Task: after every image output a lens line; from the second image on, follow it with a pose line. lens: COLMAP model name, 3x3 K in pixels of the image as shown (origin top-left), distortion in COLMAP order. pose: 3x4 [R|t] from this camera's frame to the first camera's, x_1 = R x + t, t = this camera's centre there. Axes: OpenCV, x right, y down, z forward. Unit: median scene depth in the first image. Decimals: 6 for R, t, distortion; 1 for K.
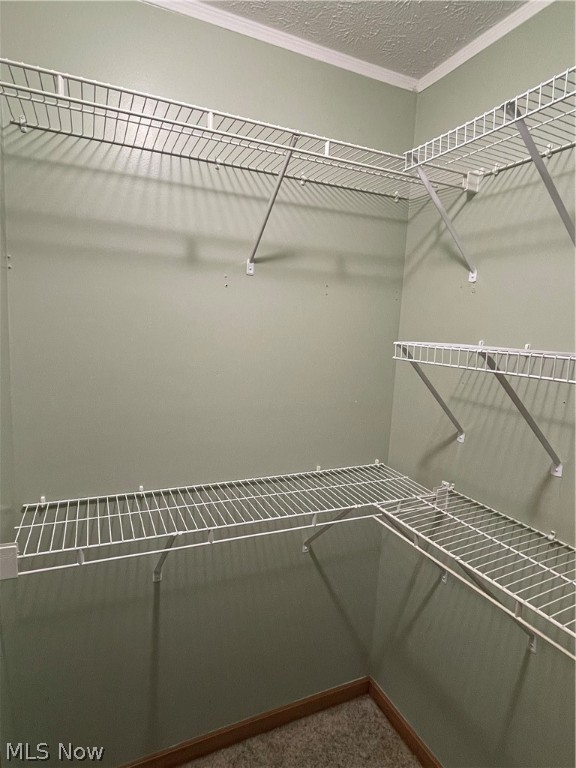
lens RADIAL K [[434.9, 0, 283.9], [0, 434.9, 384.5], [0, 0, 1]] dist [-0.015300, 0.007450]
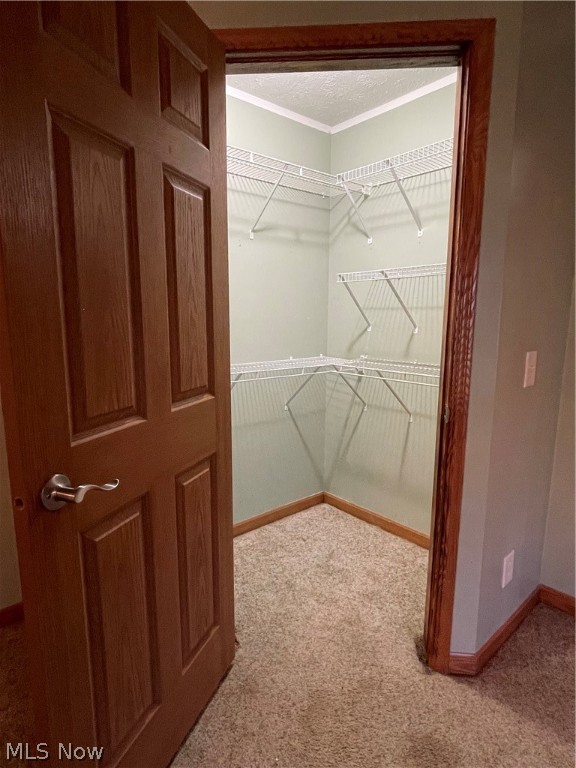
lens RADIAL K [[434.9, 0, 285.5], [0, 434.9, 385.6], [0, 0, 1]] dist [-0.015300, 0.007450]
pose [[0.961635, -0.083064, 0.261457, -0.451894], [0.074594, 0.996322, 0.042170, 0.265273], [-0.263998, -0.021049, 0.964294, -0.716720]]
